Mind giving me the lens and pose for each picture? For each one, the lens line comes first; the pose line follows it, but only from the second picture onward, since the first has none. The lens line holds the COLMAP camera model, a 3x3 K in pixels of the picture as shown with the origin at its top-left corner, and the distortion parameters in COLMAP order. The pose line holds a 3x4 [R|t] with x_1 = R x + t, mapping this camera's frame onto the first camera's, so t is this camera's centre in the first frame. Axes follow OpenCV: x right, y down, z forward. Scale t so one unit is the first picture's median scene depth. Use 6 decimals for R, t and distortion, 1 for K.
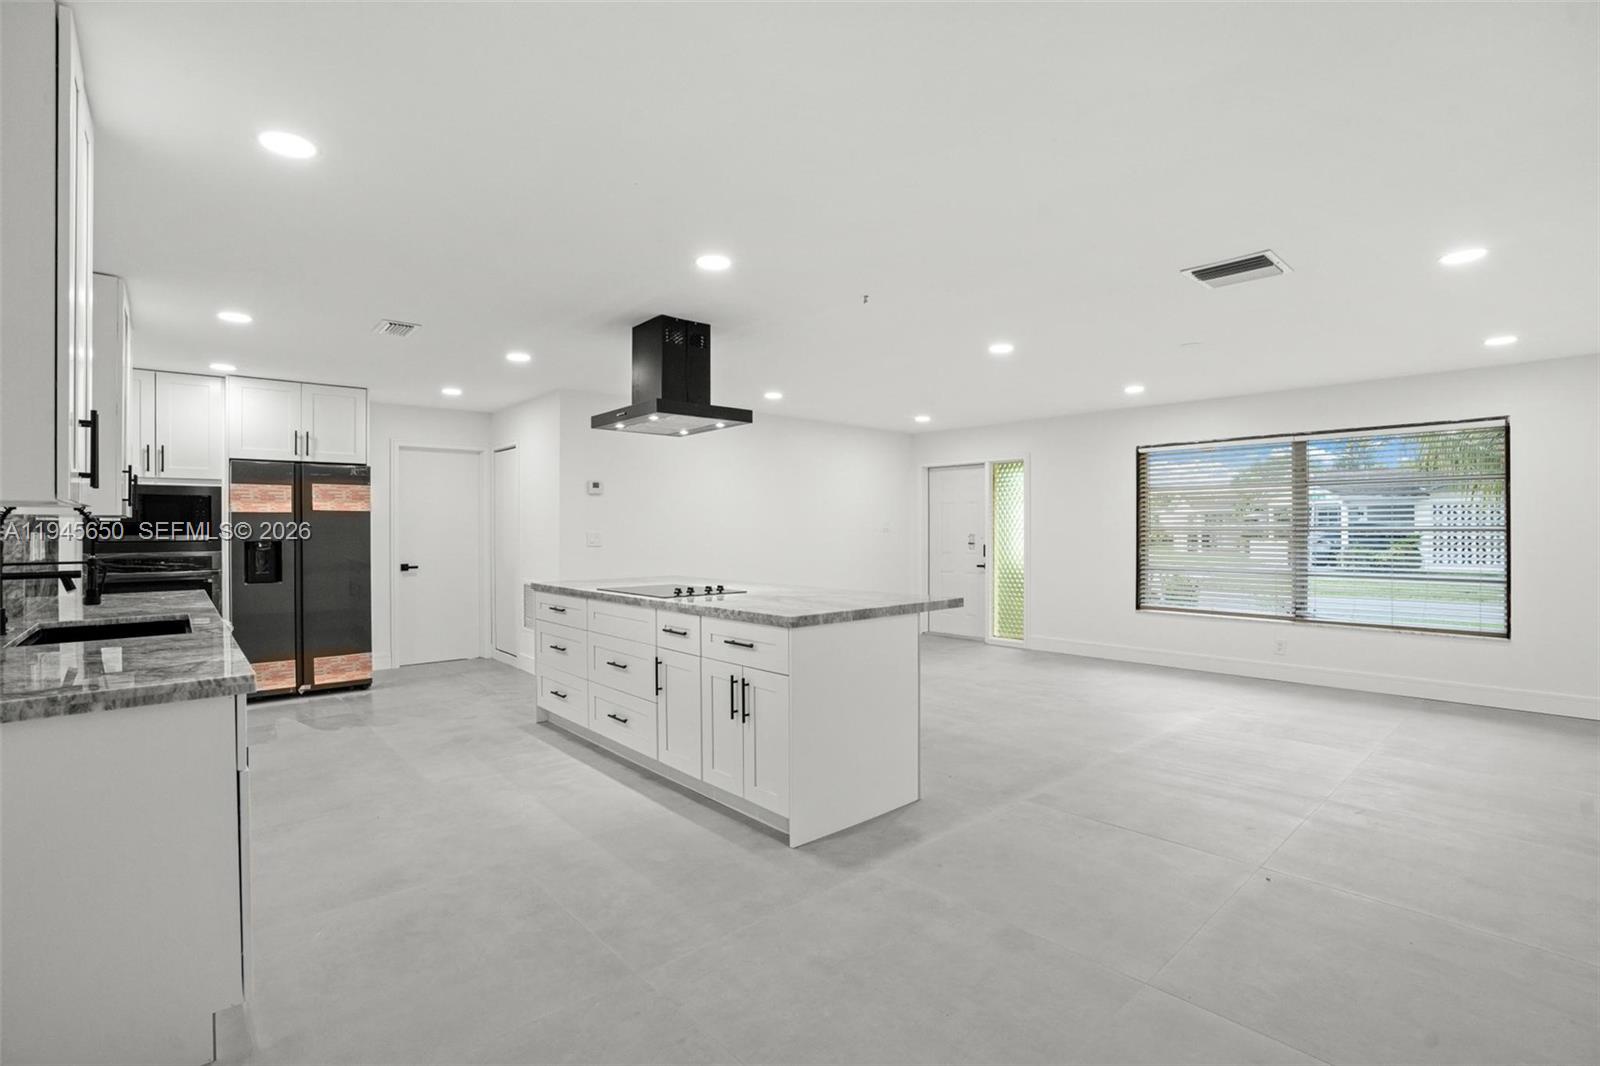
lens RADIAL K [[741.2, 0, 797.7], [0, 741.2, 533.4], [0, 0, 1]] dist [-0.056002, 0.018796]
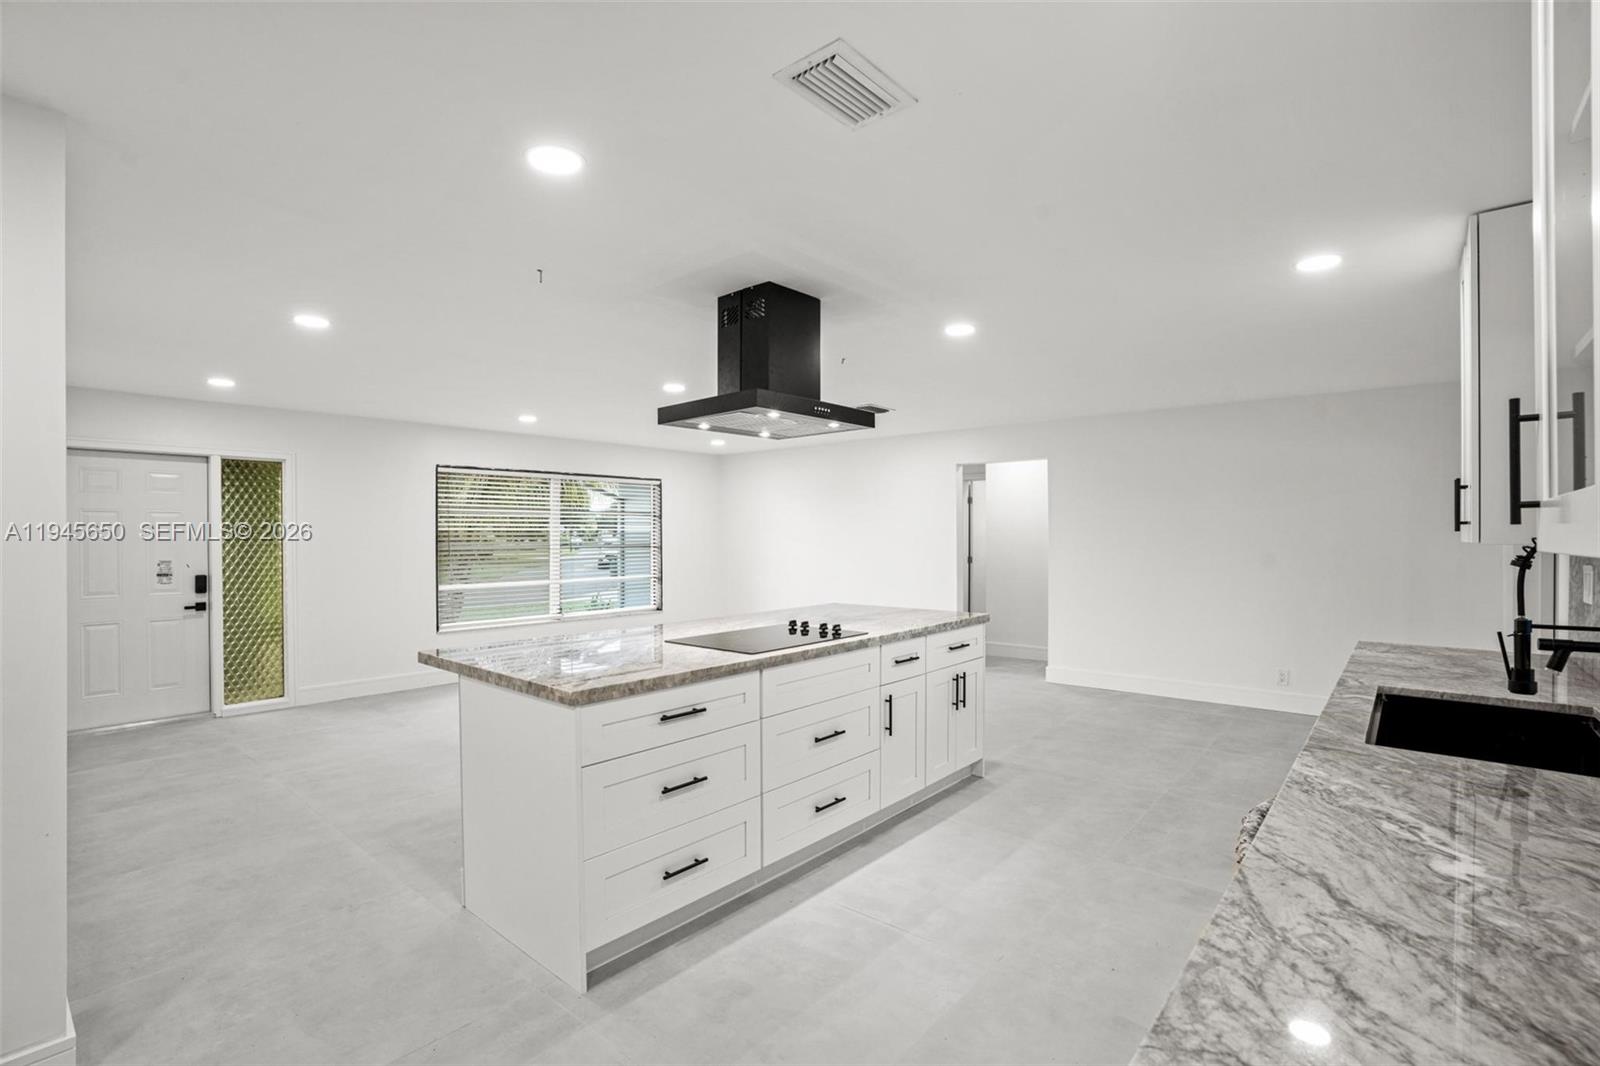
lens RADIAL K [[741.2, 0, 807.5], [0, 741.2, 540.8], [0, 0, 1]] dist [-0.056002, 0.018796]
pose [[-0.145945, -0.002789, 0.989289, -0.793033], [0.009030, 0.999951, 0.004151, -0.022584], [-0.989252, 0.009539, -0.145913, 0.894724]]
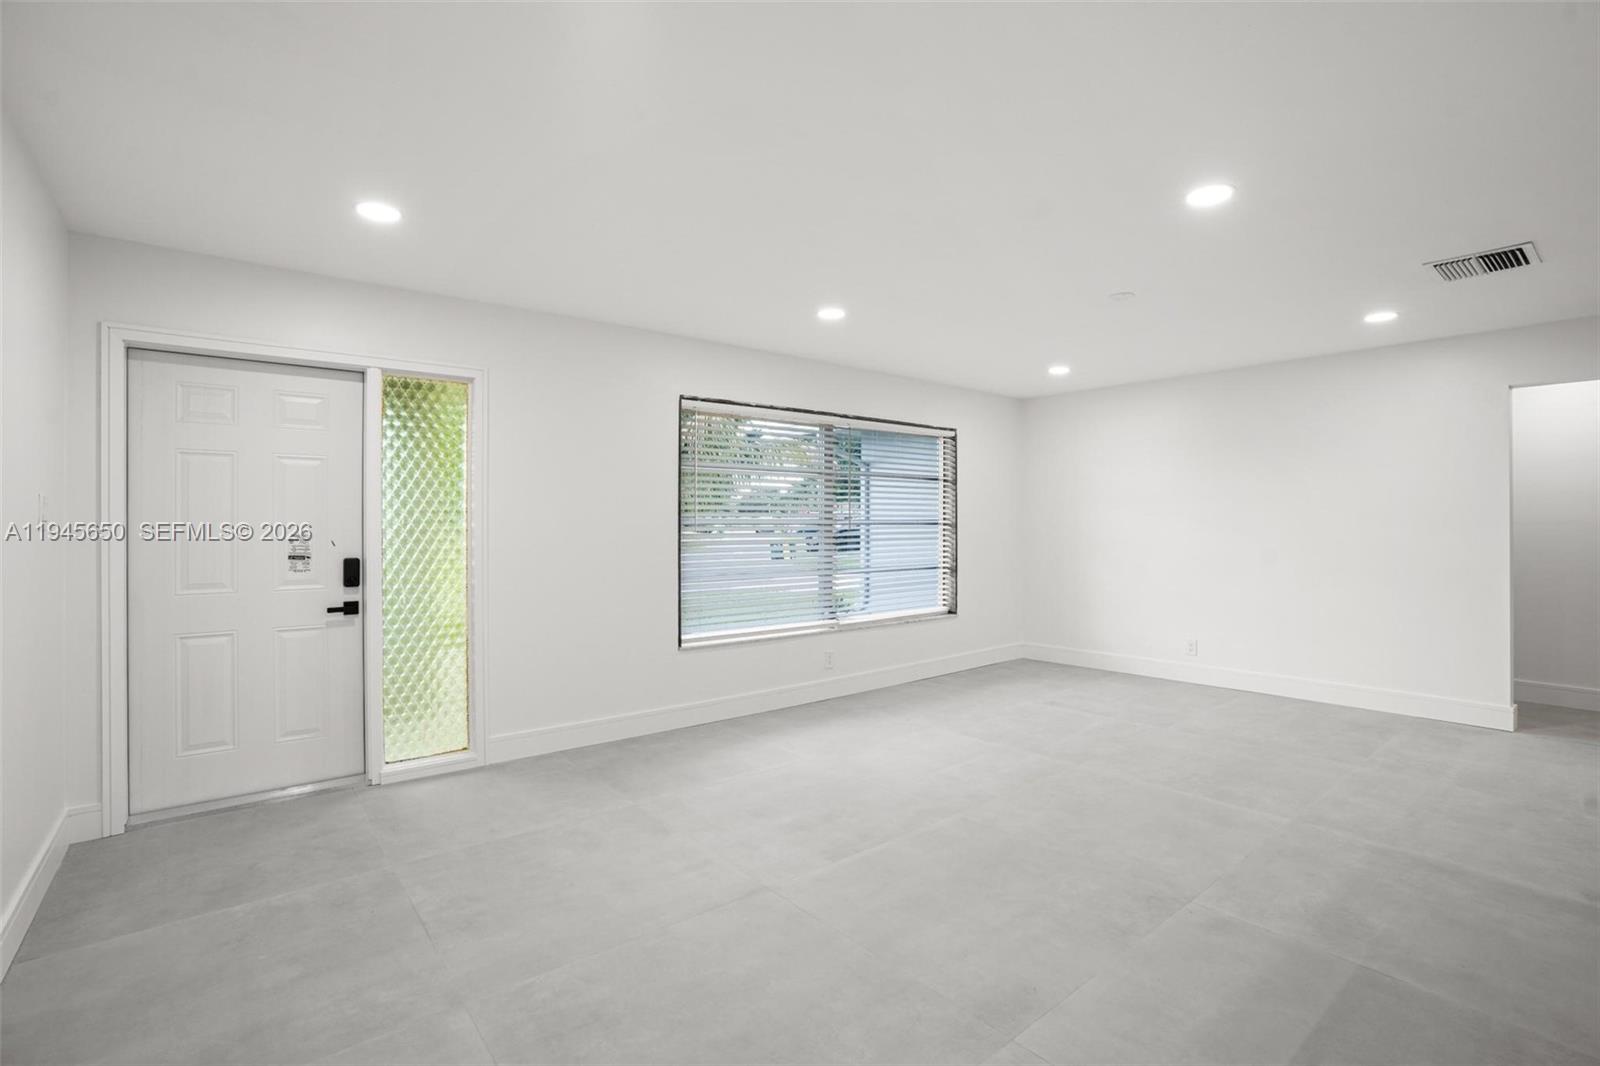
lens RADIAL K [[741.2, 0, 800.3], [0, 741.2, 521.5], [0, 0, 1]] dist [-0.056002, 0.018796]
pose [[0.045284, 0.004584, 0.998964, -0.258532], [0.005879, 0.999971, -0.004855, -0.003560], [-0.998957, 0.006093, 0.045255, 1.184599]]
